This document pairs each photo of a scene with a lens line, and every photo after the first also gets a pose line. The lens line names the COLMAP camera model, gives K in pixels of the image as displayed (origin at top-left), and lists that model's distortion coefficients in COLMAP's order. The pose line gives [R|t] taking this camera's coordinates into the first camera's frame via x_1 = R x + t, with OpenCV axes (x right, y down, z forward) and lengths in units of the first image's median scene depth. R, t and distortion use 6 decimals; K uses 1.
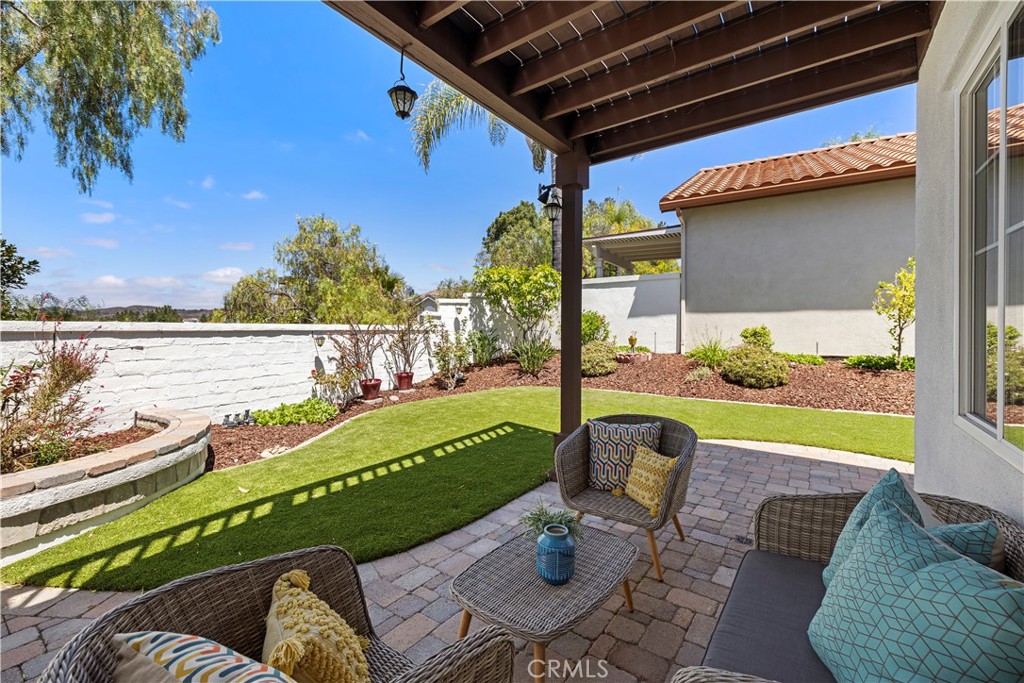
lens RADIAL K [[429.9, 0, 517.2], [0, 429.9, 337.6], [0, 0, 1]] dist [-0.000888, 0.000131]
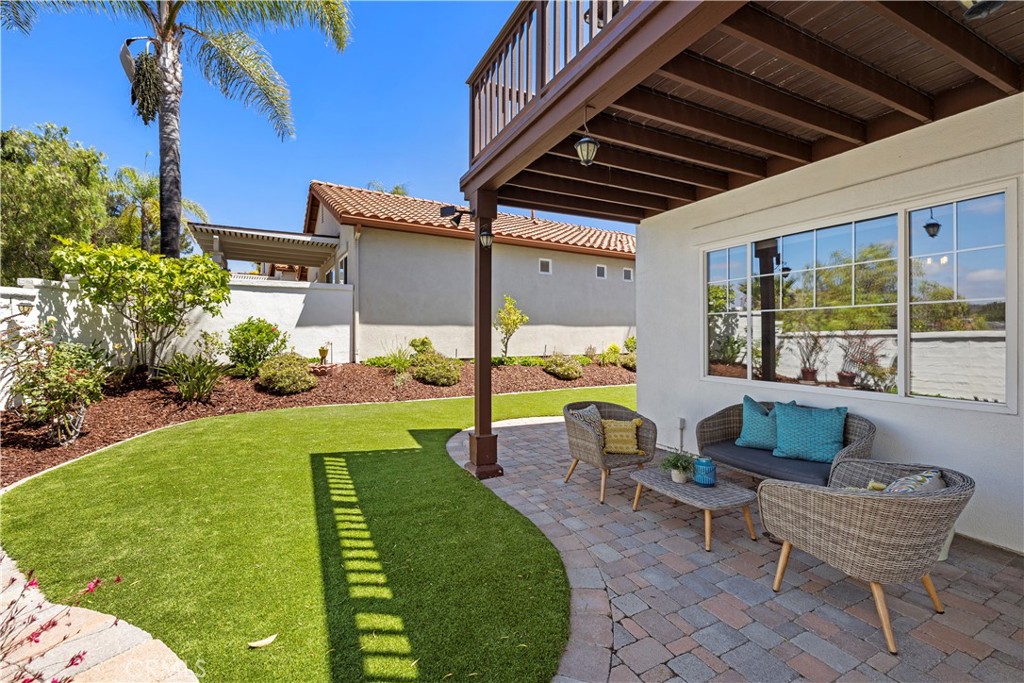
lens RADIAL K [[429.9, 0, 517.2], [0, 429.9, 337.6], [0, 0, 1]] dist [-0.000888, 0.000131]
pose [[0.461582, -0.000699, 0.887097, -0.474114], [0.015978, 0.999844, -0.007527, -0.012832], [-0.886953, 0.017649, 0.461522, 0.218702]]
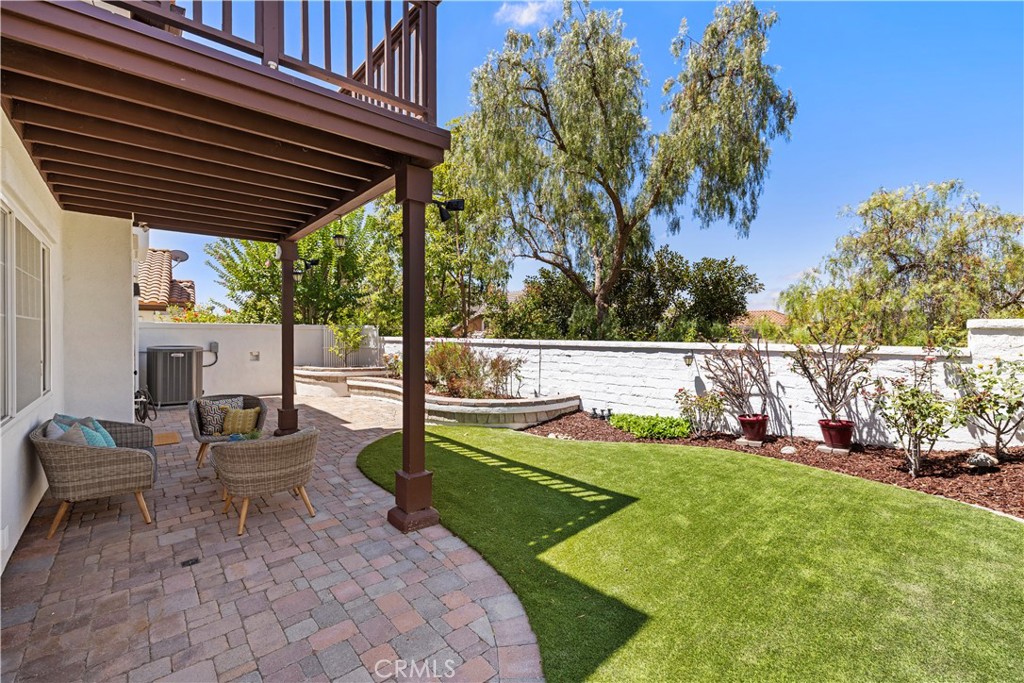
lens RADIAL K [[437.6, 0, 521.4], [0, 437.6, 336.0], [0, 0, 1]] dist [0.000191, 0.000107]
pose [[-0.221320, 0.009289, -0.975157, 0.554777], [-0.022455, 0.999641, 0.014619, -0.049834], [0.974943, 0.025132, -0.221032, 0.801742]]
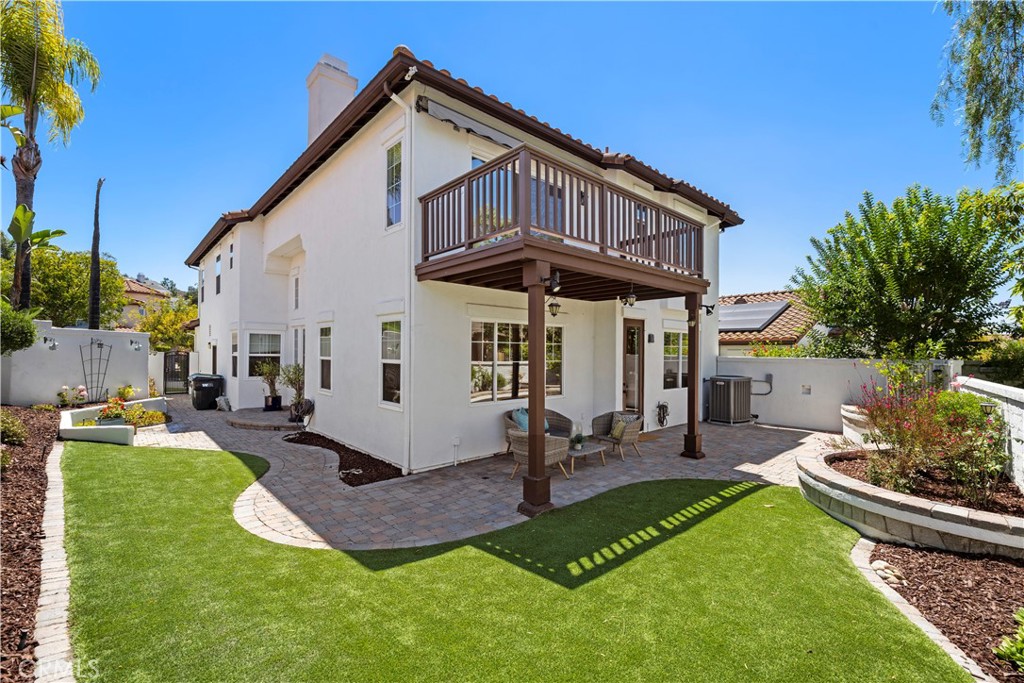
lens RADIAL K [[444.7, 0, 532.2], [0, 444.7, 346.7], [0, 0, 1]] dist [-0.000504, 0.000012]
pose [[-0.981696, -0.002649, 0.190436, -0.066713], [-0.000924, 0.999958, 0.009150, -0.102618], [-0.190452, 0.008807, -0.981657, 1.303586]]
